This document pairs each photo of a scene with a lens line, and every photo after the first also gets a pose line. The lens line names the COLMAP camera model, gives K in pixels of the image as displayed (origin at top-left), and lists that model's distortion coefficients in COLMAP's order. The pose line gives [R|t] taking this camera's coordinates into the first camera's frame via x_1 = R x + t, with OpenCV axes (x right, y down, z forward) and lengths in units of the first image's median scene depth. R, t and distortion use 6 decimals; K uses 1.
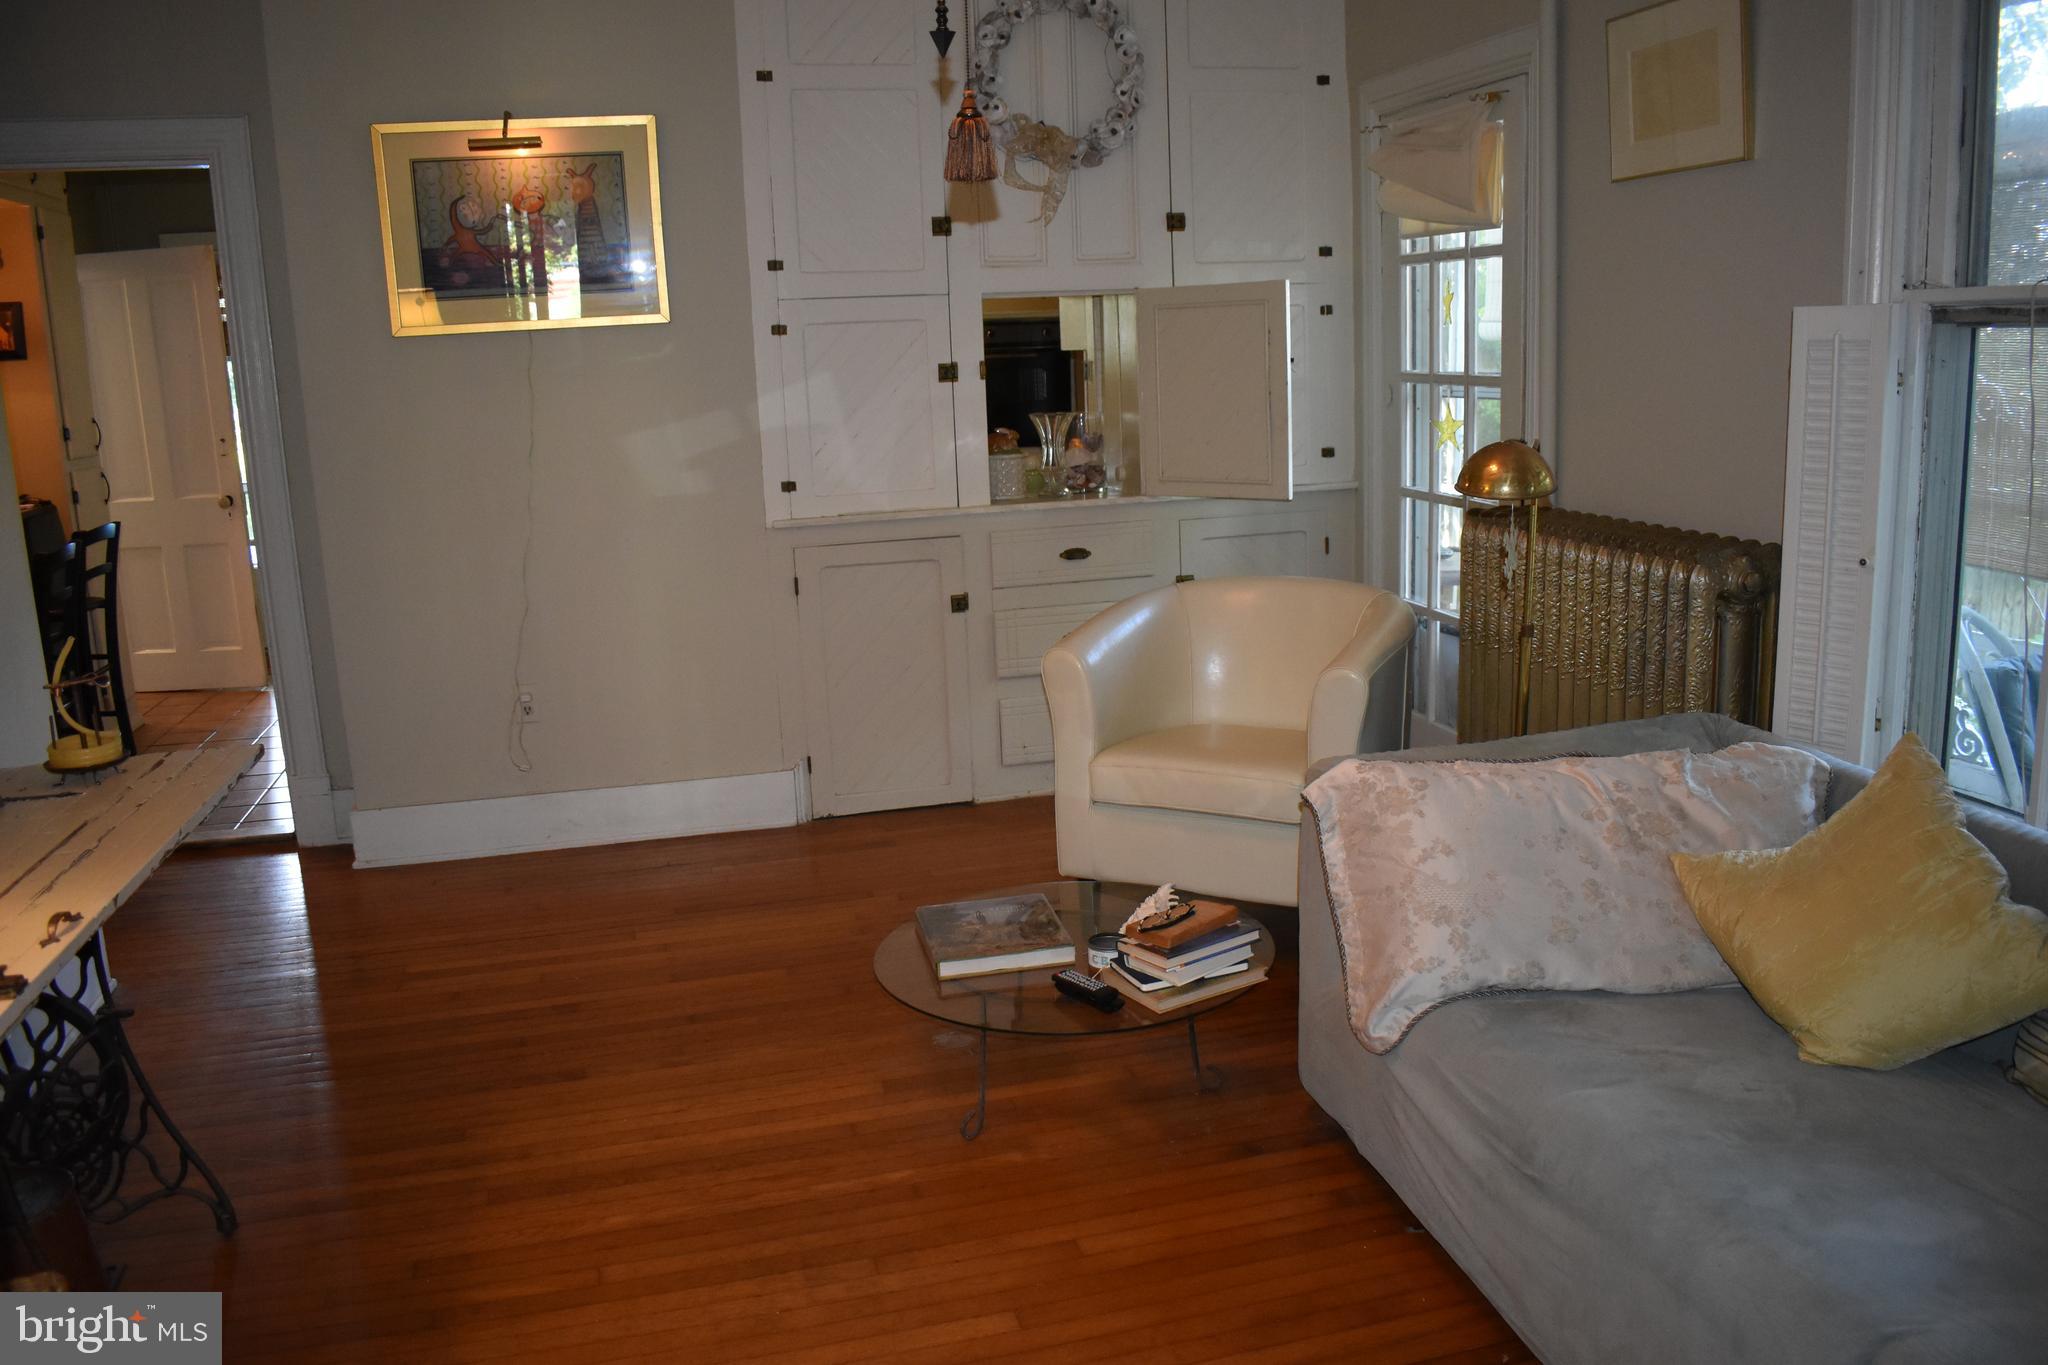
lens RADIAL K [[1549.4, 0, 1024.0], [0, 1549.4, 682.5], [0, 0, 1]] dist [-0.007918, -0.005721]
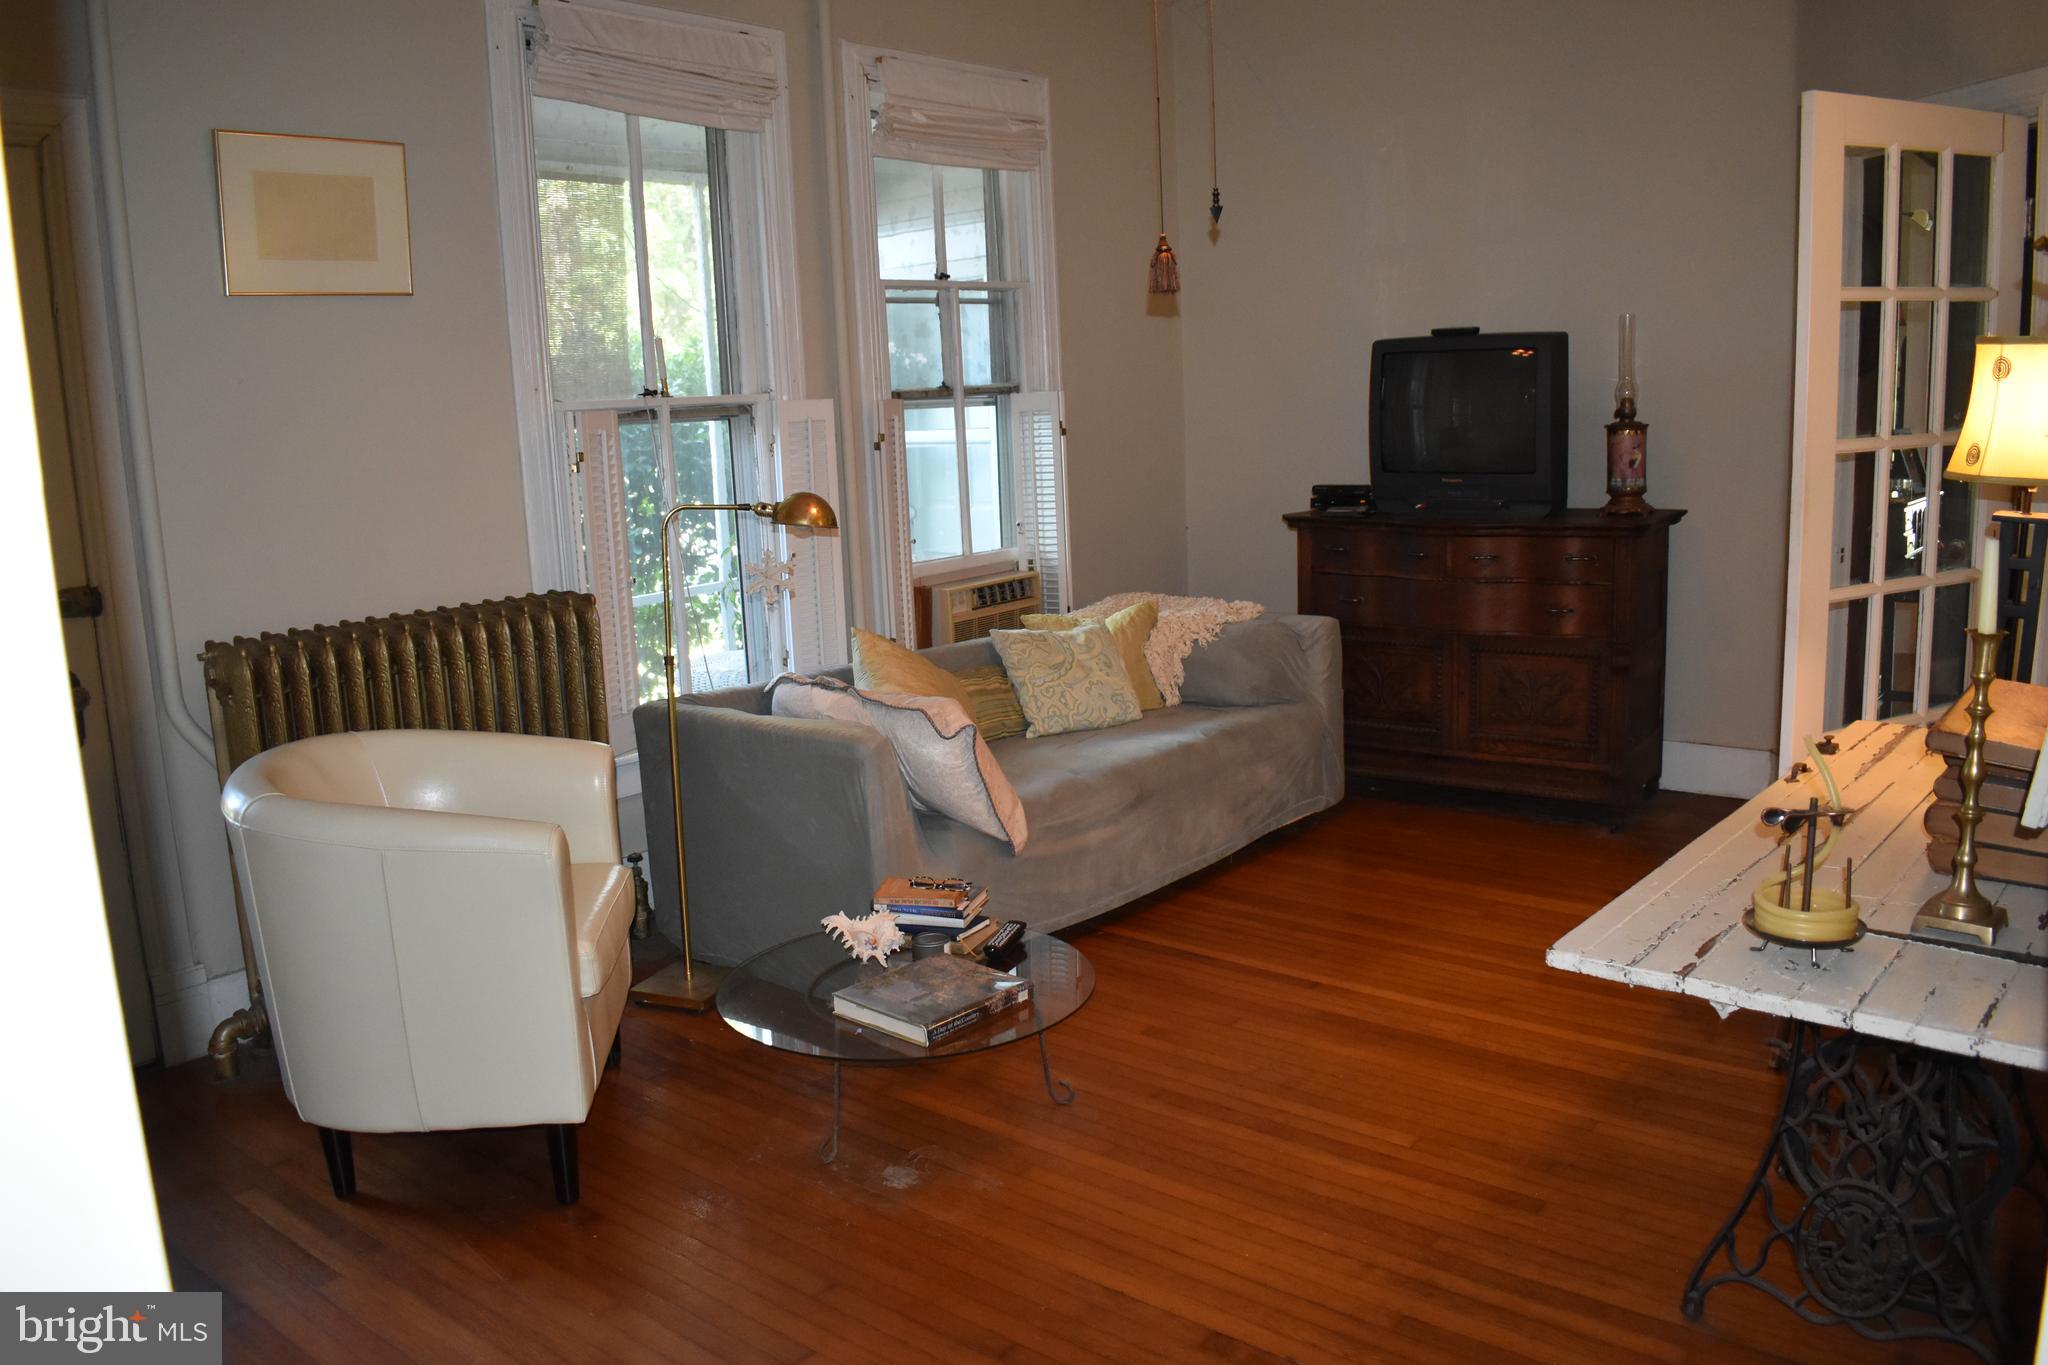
lens RADIAL K [[1549.4, 0, 1024.0], [0, 1549.4, 682.5], [0, 0, 1]] dist [-0.007918, -0.005721]
pose [[-0.582942, -0.067753, 0.809684, -0.883787], [0.219864, 0.946186, 0.237469, -0.258330], [-0.782201, 0.316451, -0.536675, 1.493815]]
